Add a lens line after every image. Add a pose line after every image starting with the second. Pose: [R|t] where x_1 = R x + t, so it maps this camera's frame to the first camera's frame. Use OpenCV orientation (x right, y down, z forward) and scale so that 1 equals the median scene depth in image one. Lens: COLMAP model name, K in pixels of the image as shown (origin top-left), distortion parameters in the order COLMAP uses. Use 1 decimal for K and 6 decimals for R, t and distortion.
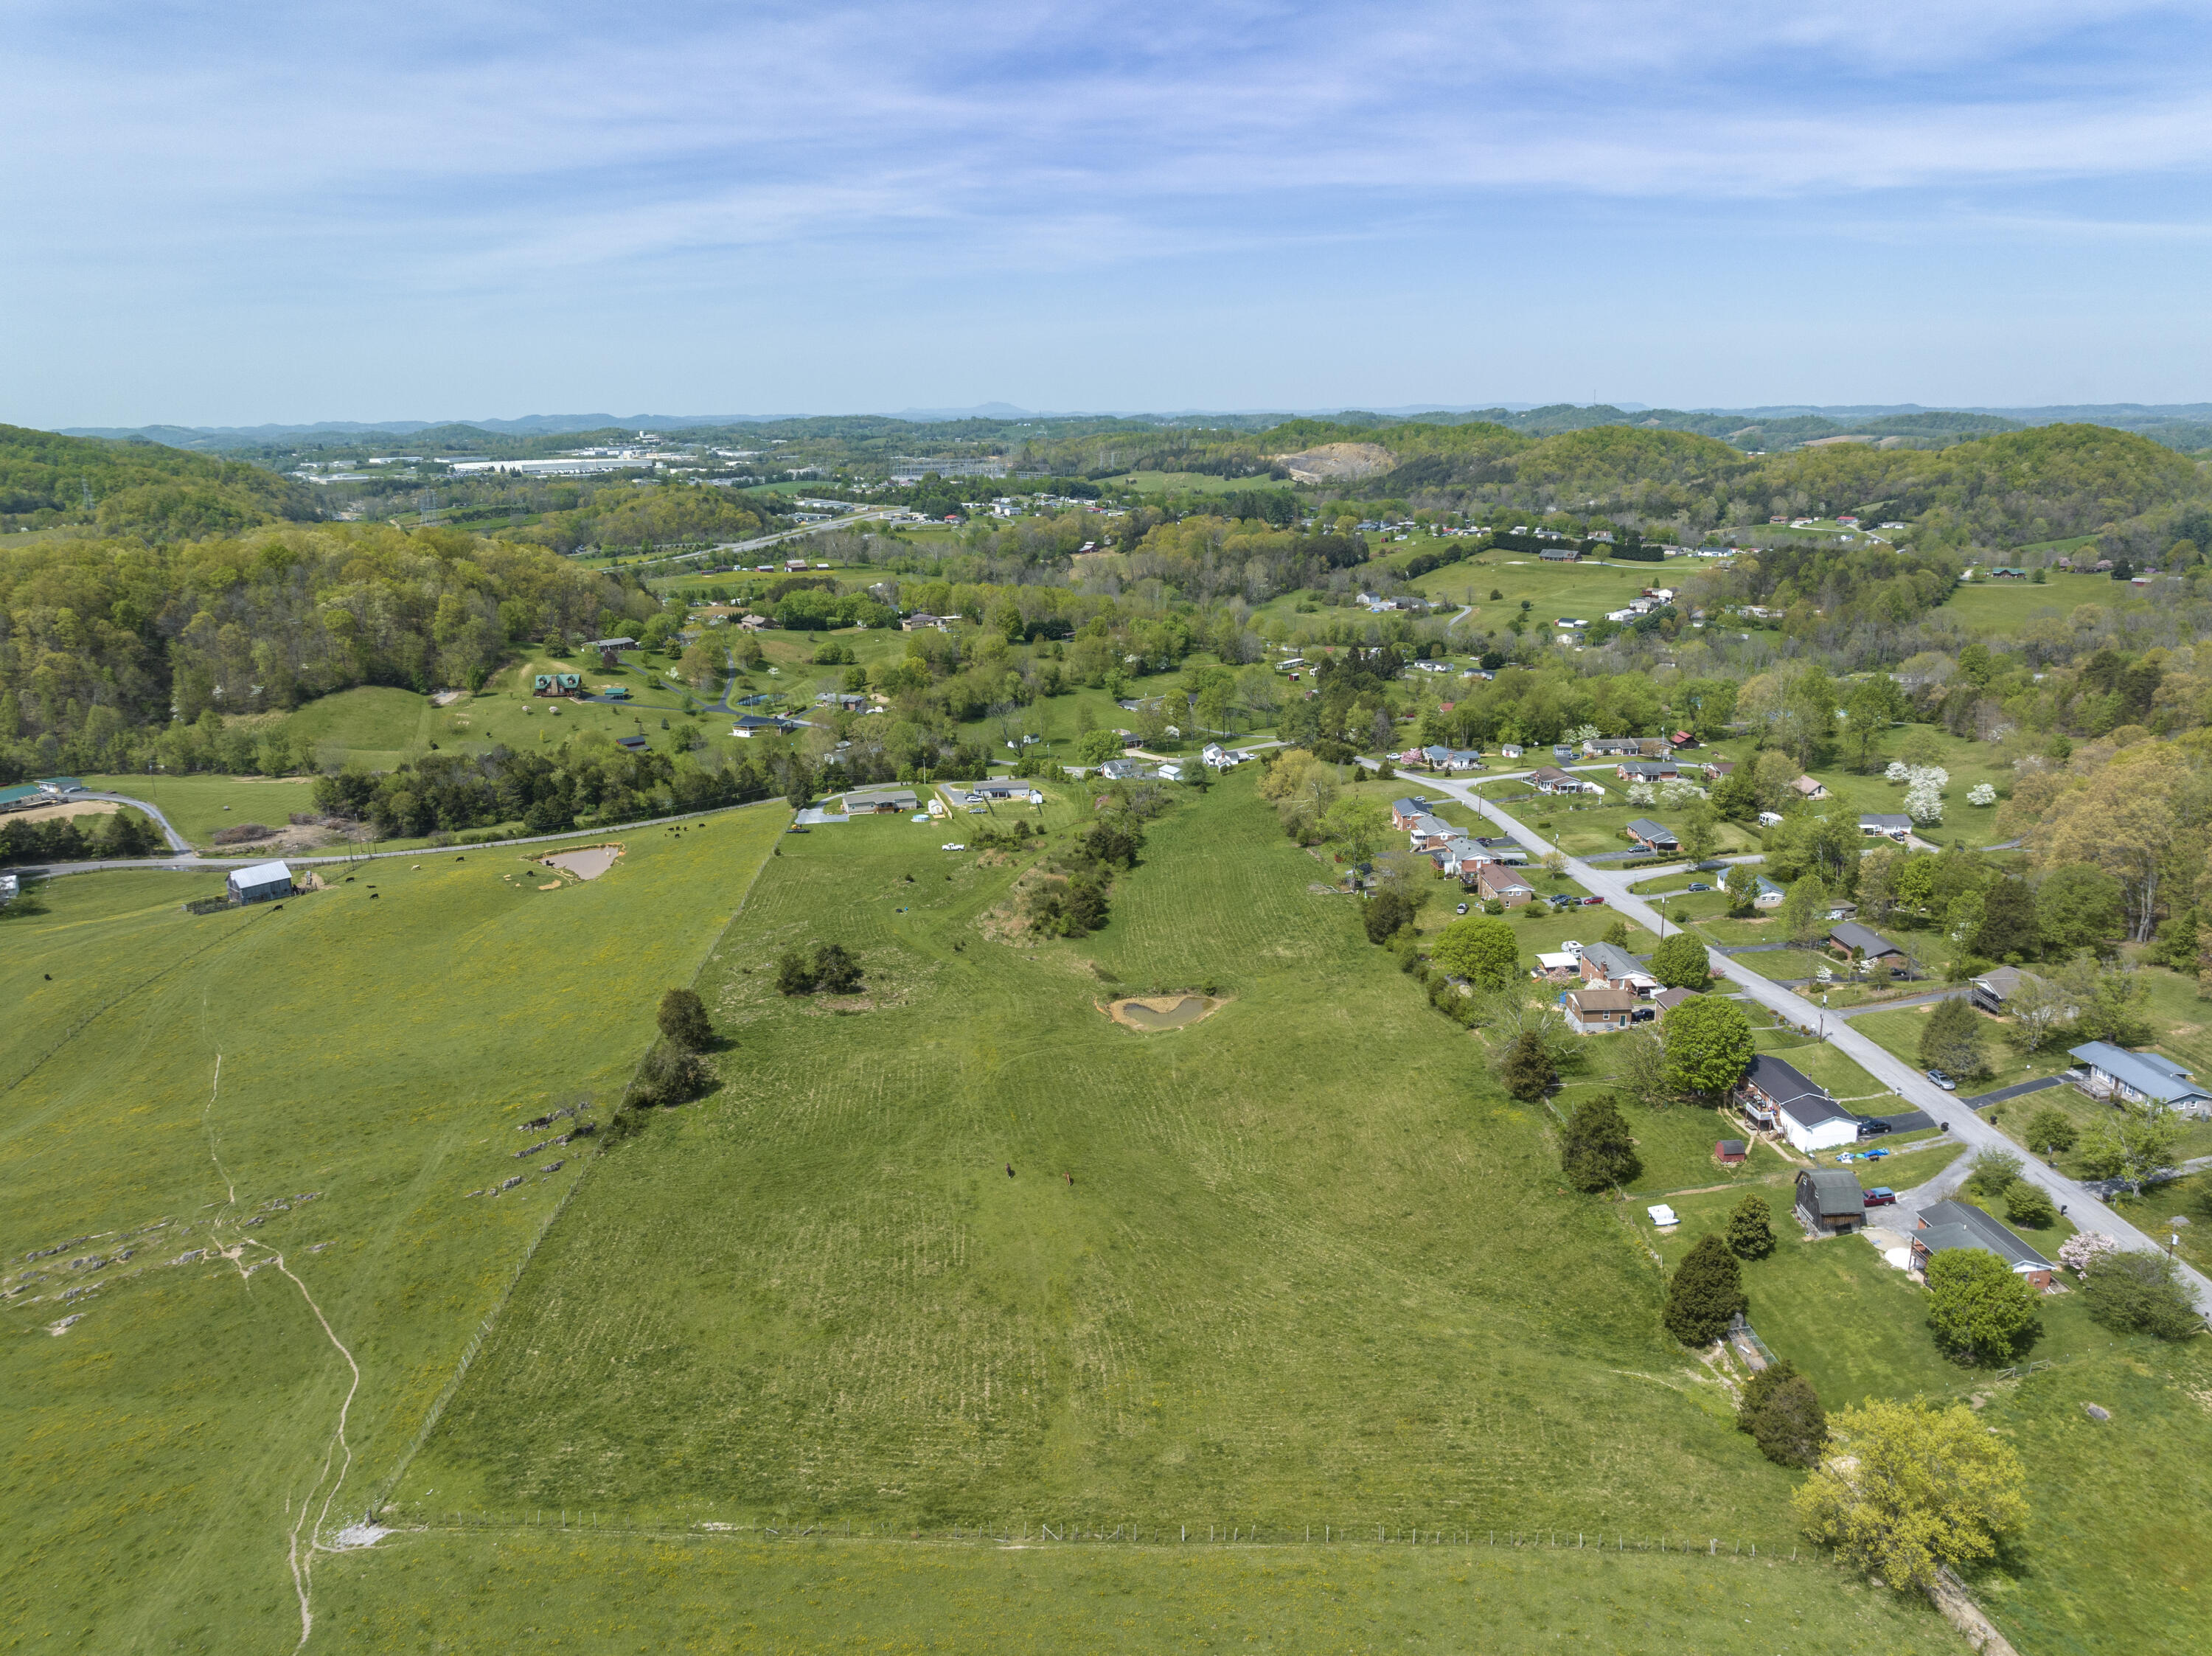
lens RADIAL K [[1554.5, 0, 1116.9], [0, 1554.5, 822.1], [0, 0, 1]] dist [-0.037246, -0.005323]
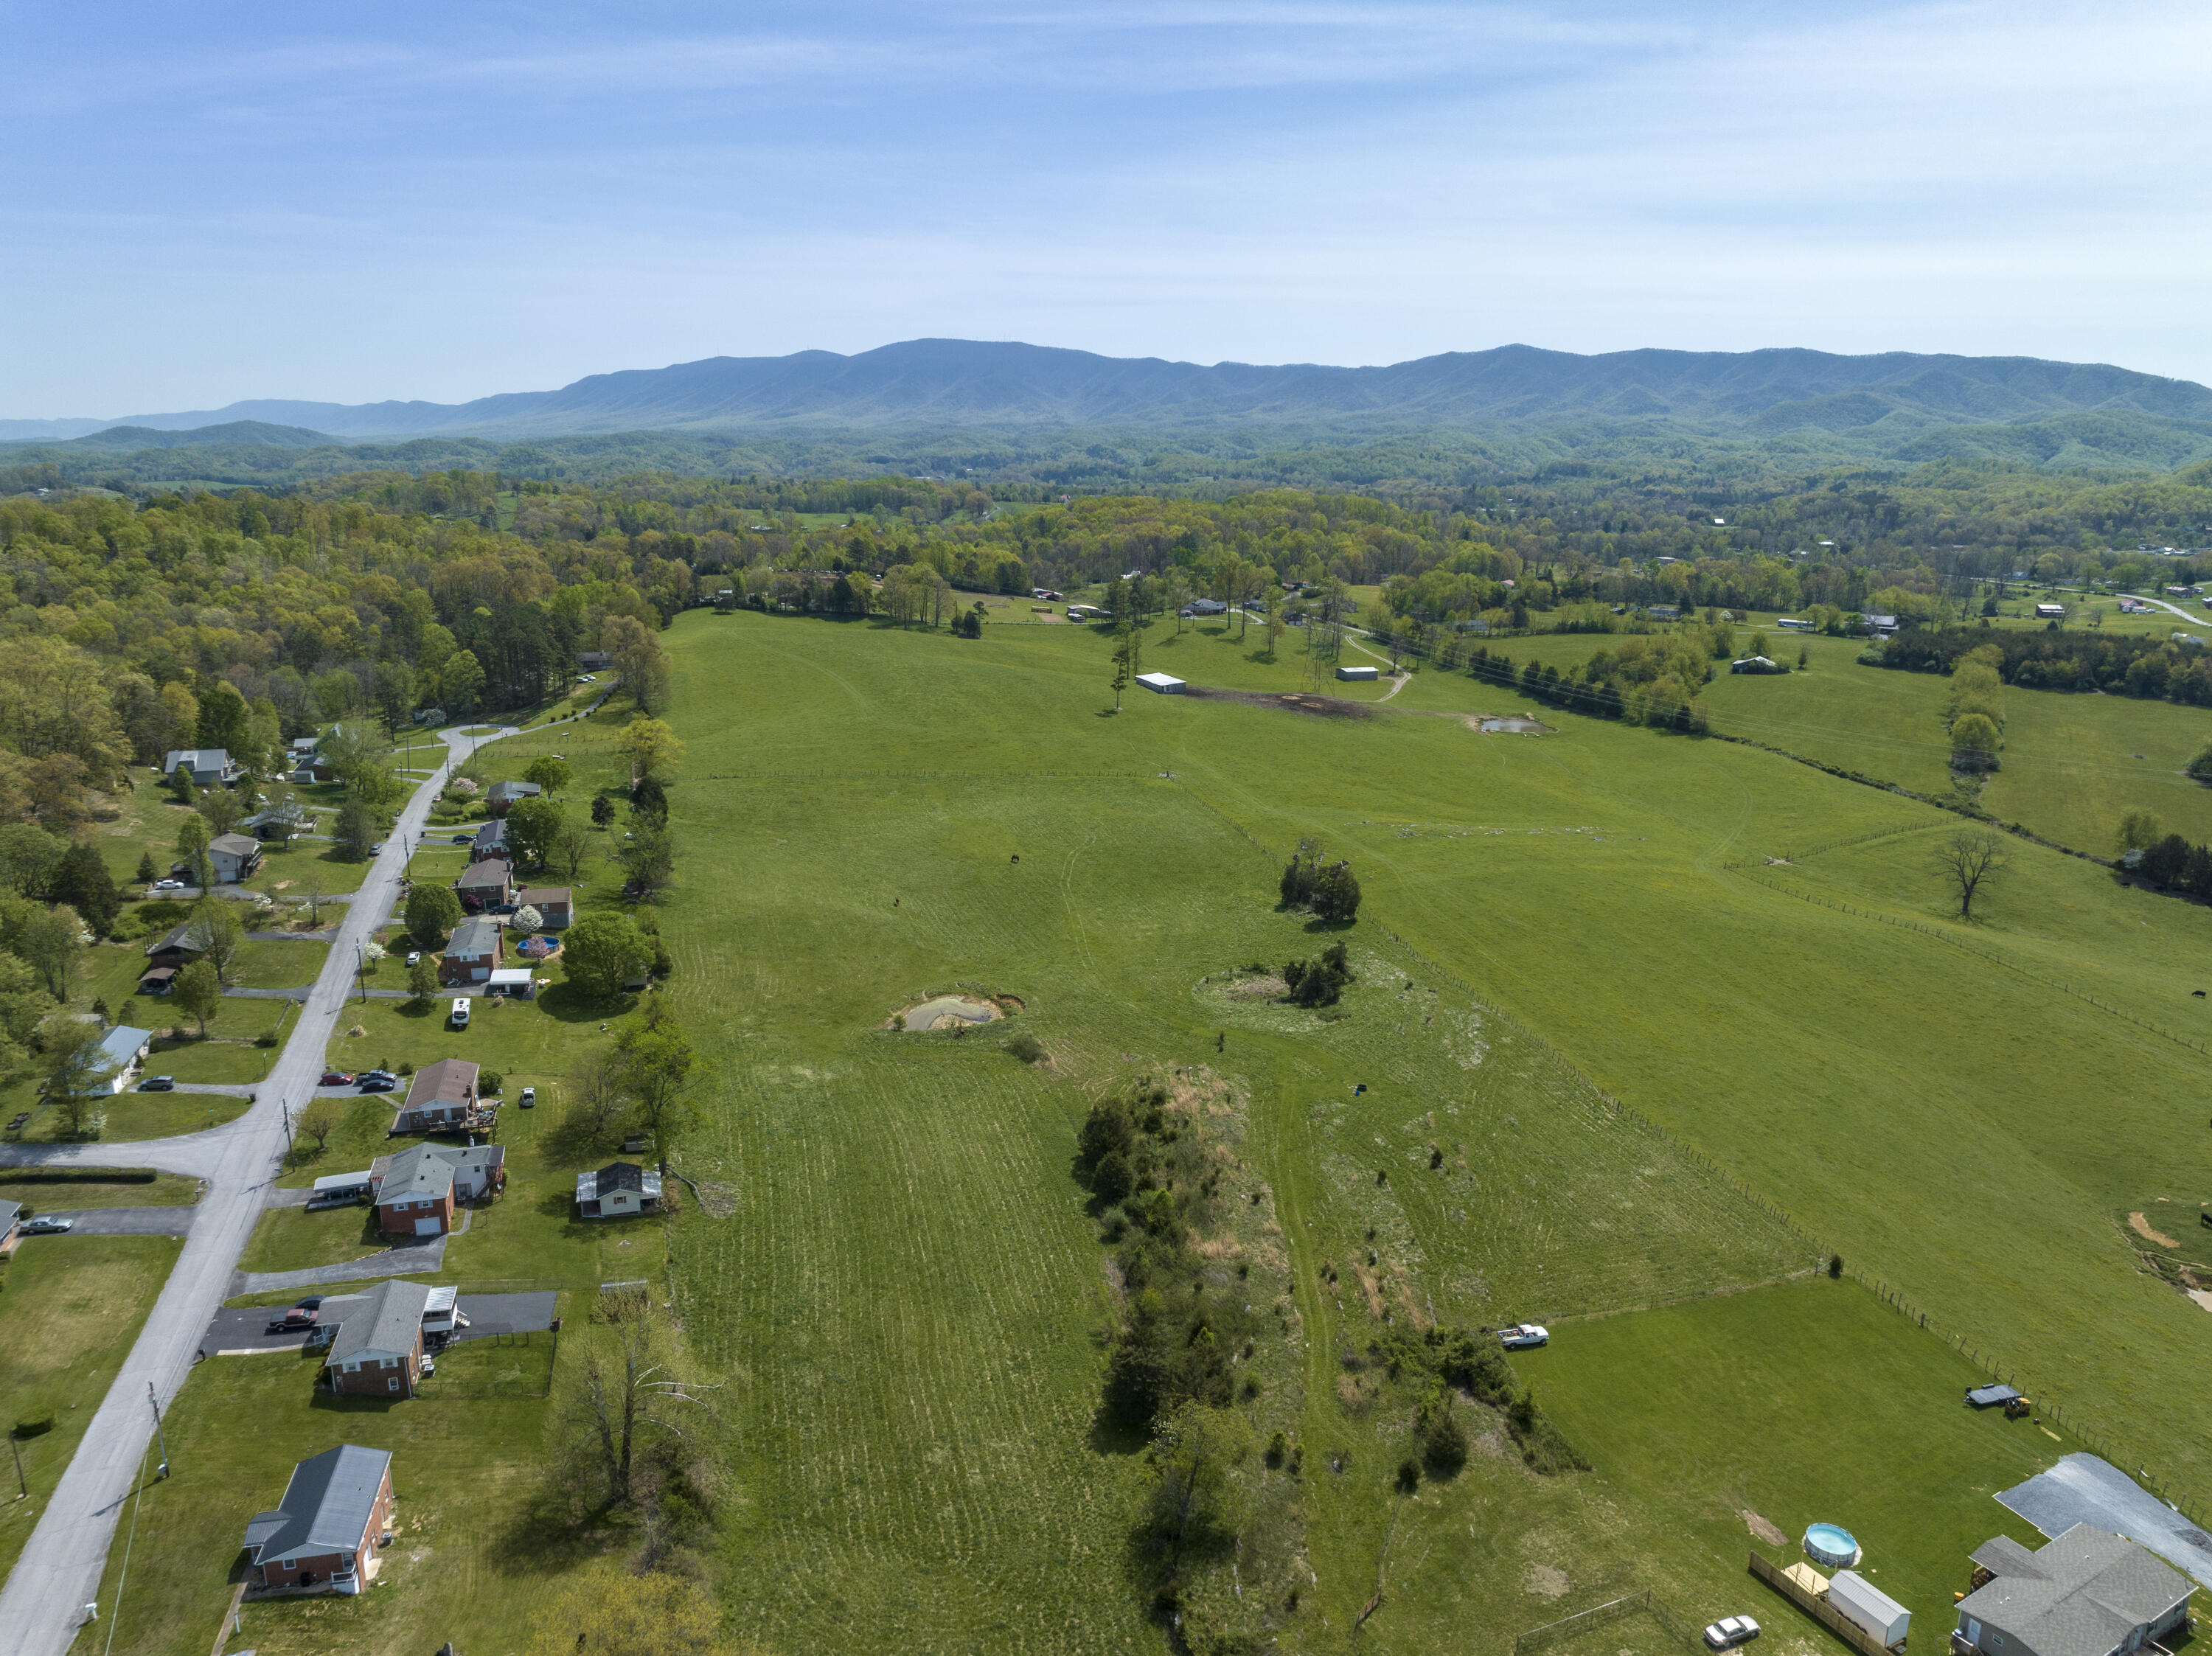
lens RADIAL K [[1554.5, 0, 1116.9], [0, 1554.5, 822.1], [0, 0, 1]] dist [-0.037246, -0.005323]
pose [[-0.975910, 0.053767, -0.211447, 0.058715], [-0.053070, 0.881549, 0.469100, -0.204901], [0.211623, 0.469021, -0.857459, 0.852036]]
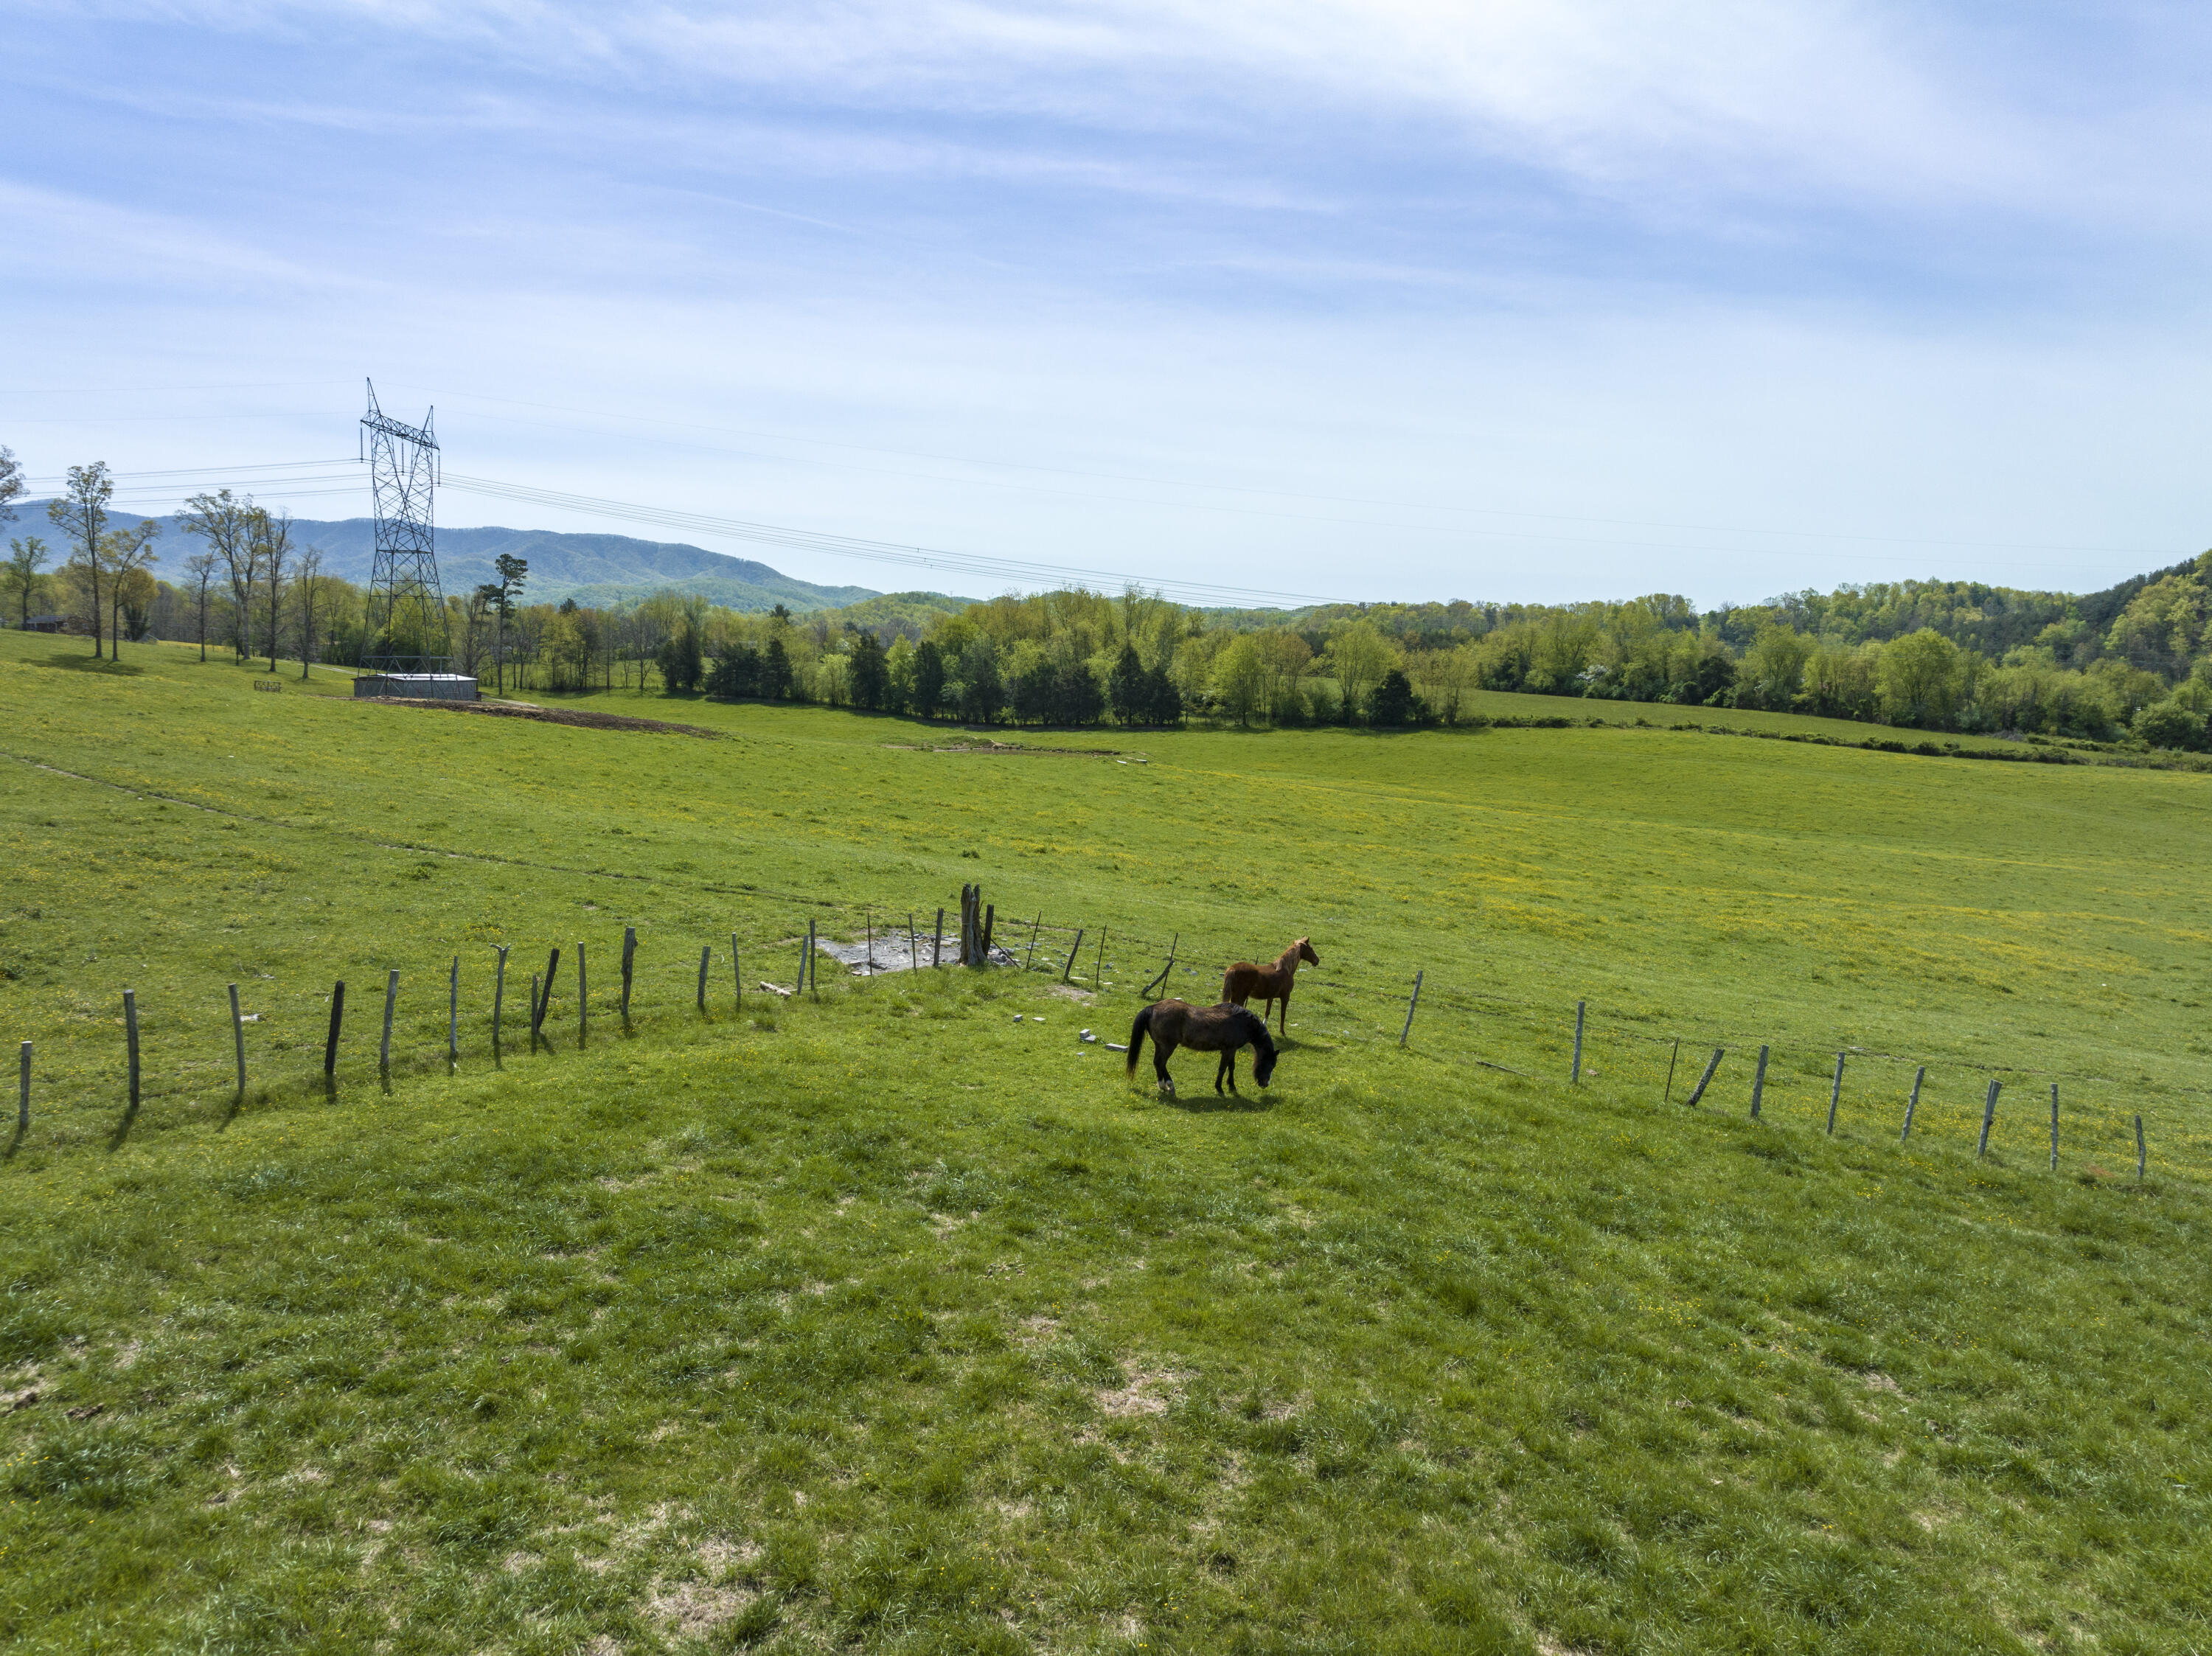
lens RADIAL K [[1554.5, 0, 1116.9], [0, 1554.5, 822.1], [0, 0, 1]] dist [-0.037246, -0.005323]
pose [[-0.472456, 0.093823, -0.876346, -0.072439], [-0.234574, 0.945068, 0.227644, 0.091450], [0.849565, 0.313120, -0.424494, 0.262701]]
